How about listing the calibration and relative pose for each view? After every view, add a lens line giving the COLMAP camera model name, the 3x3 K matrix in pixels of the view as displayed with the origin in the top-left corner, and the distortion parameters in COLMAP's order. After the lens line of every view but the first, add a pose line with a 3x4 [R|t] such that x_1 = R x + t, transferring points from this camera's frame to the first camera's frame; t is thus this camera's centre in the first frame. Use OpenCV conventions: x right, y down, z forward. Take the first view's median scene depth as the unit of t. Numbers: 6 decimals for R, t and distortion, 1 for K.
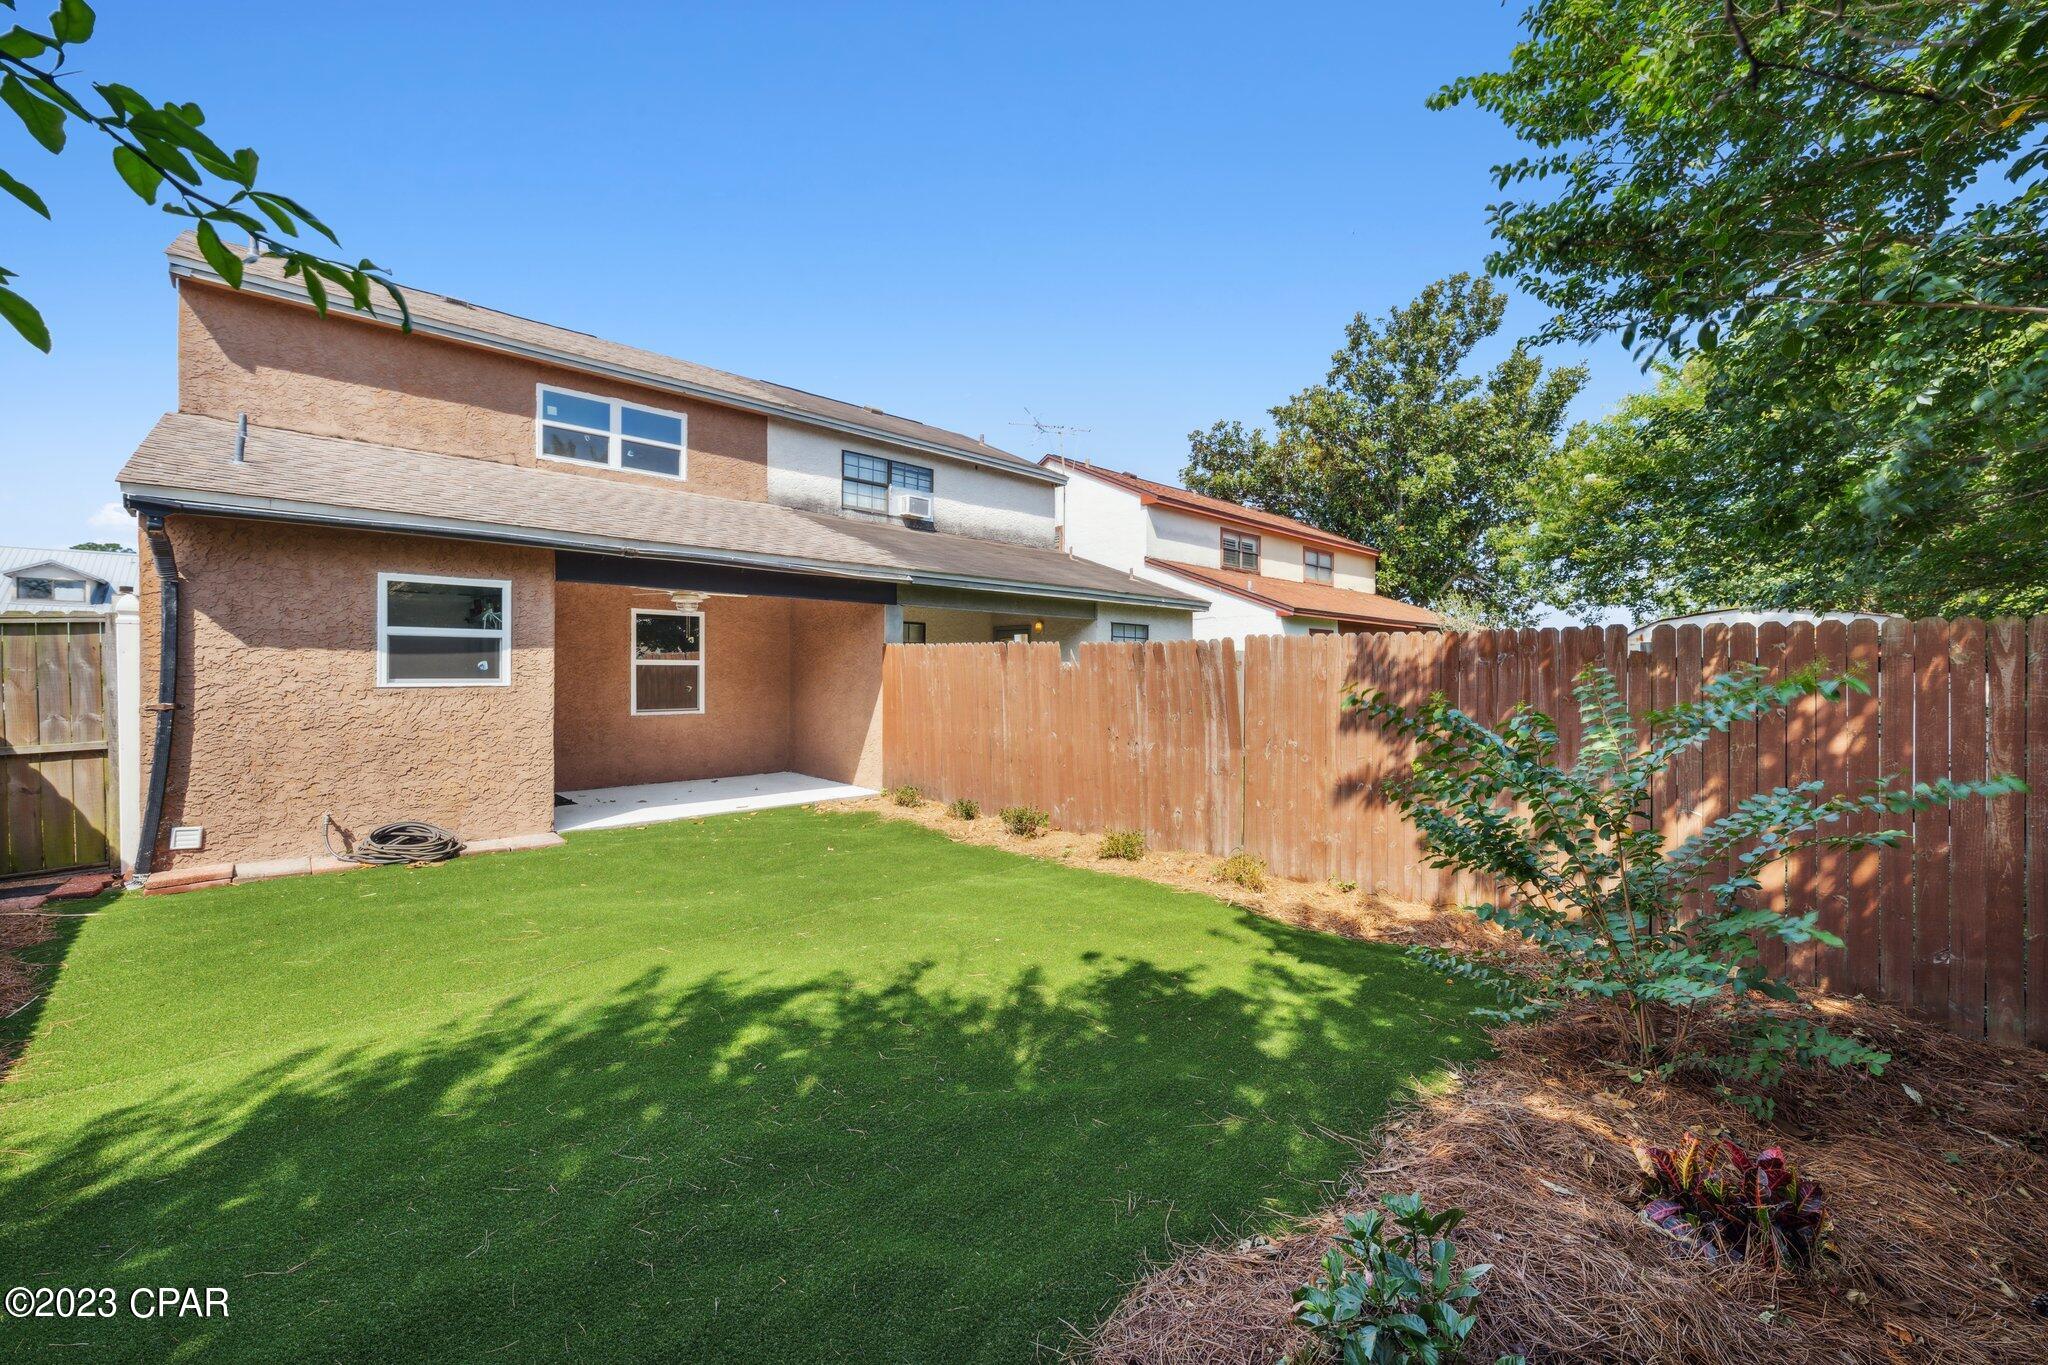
lens RADIAL K [[814.5, 0, 1017.3], [0, 814.5, 680.4], [0, 0, 1]] dist [0.001156, -0.001174]
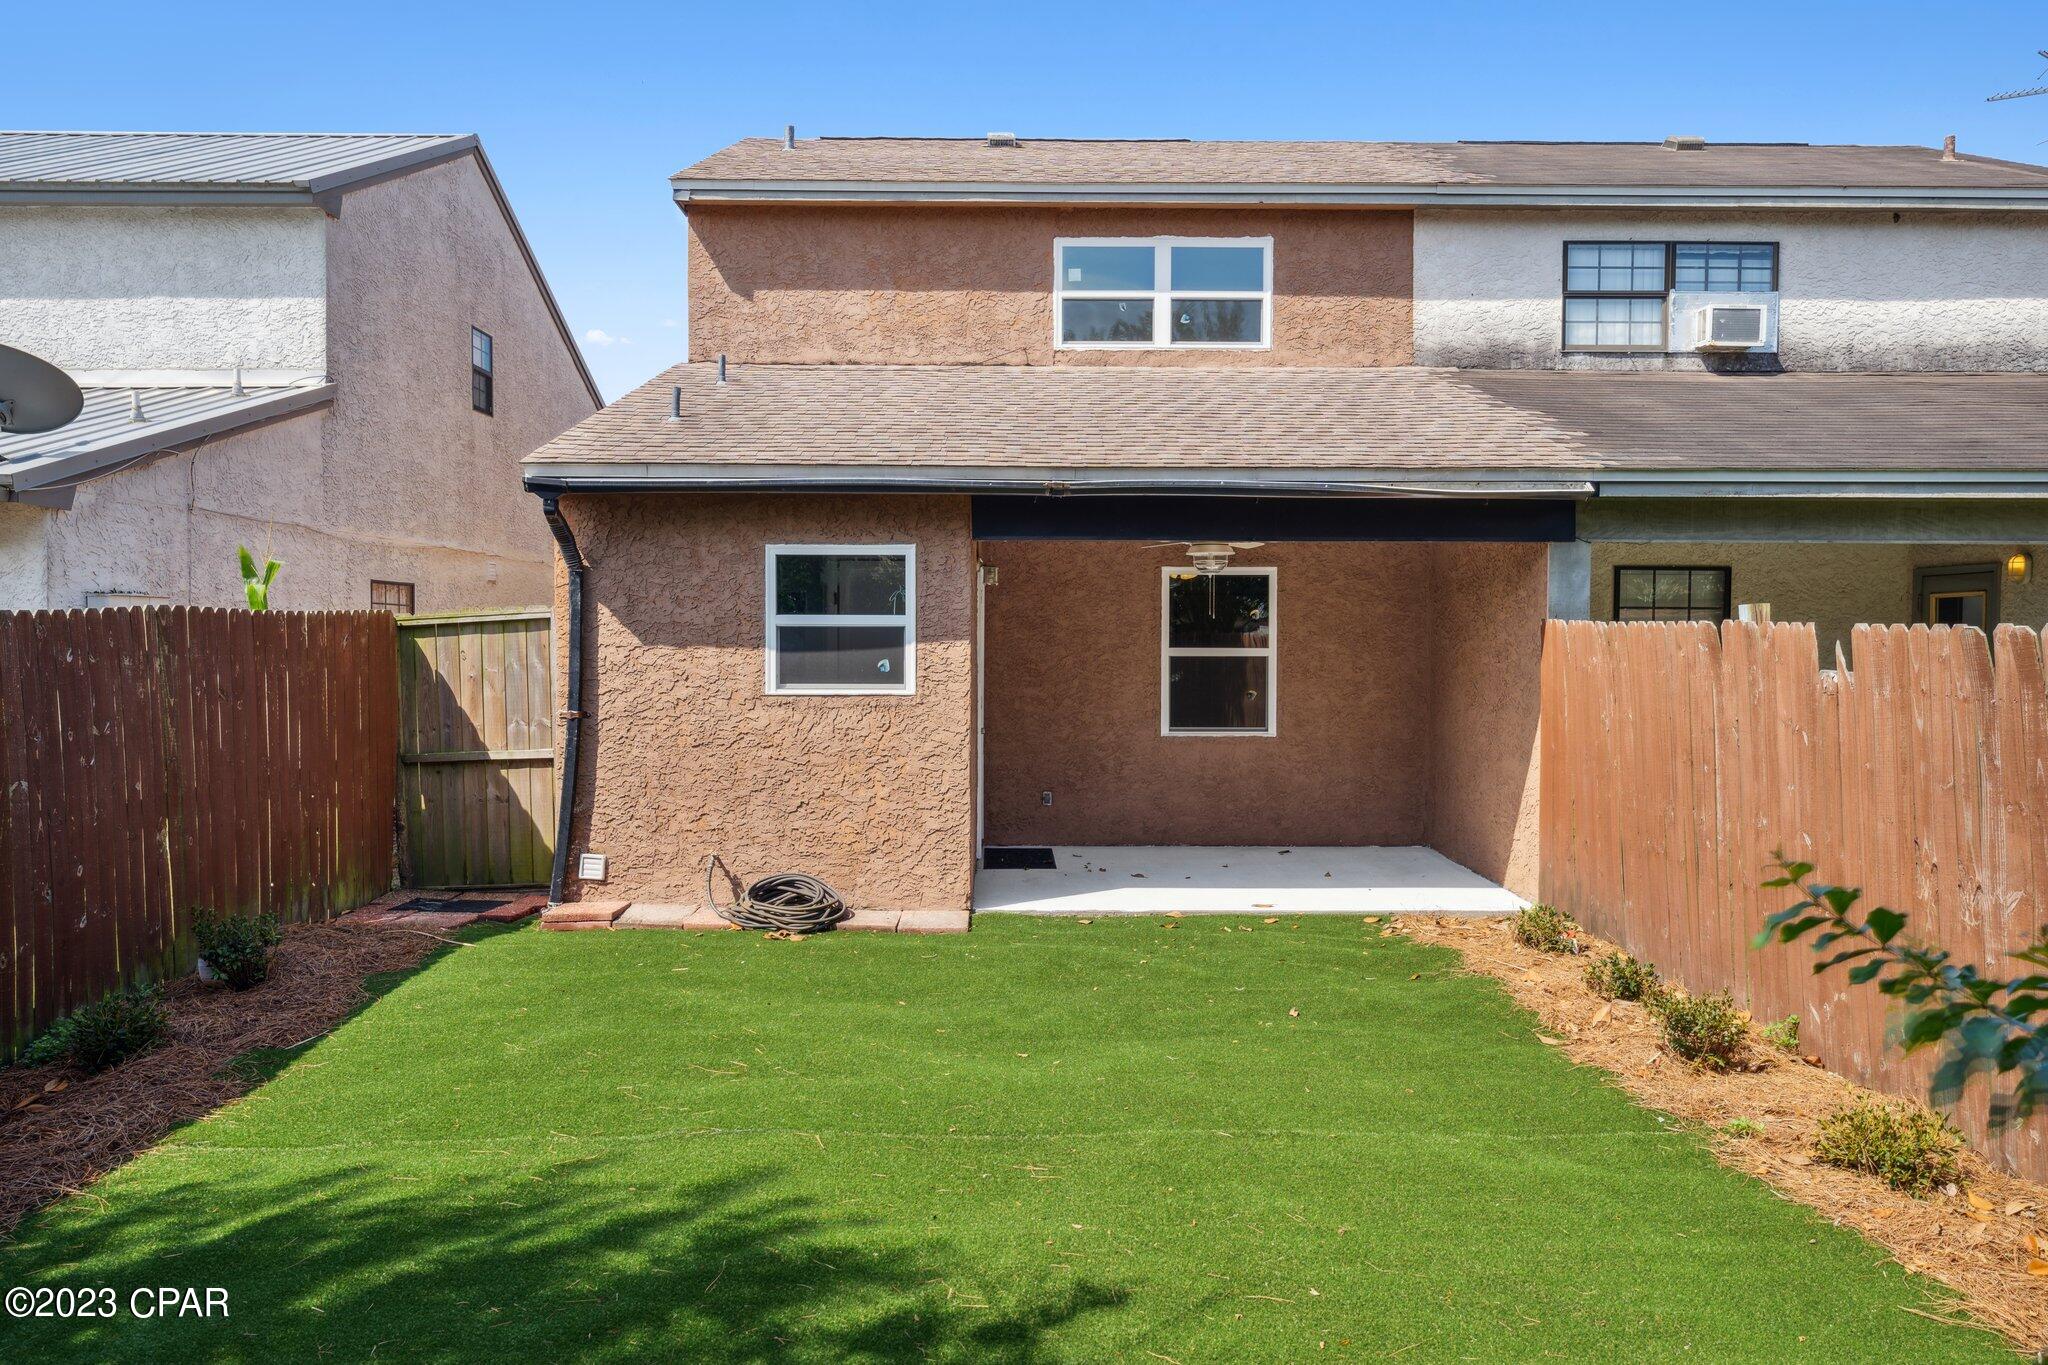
lens RADIAL K [[1379.1, 0, 1023.6], [0, 1379.1, 677.8], [0, 0, 1]] dist [0.008764, -0.002966]
pose [[0.731031, 0.017797, -0.682112, 0.247634], [-0.006477, 0.999796, 0.019144, -0.030541], [0.682313, -0.009577, 0.730997, 0.195814]]
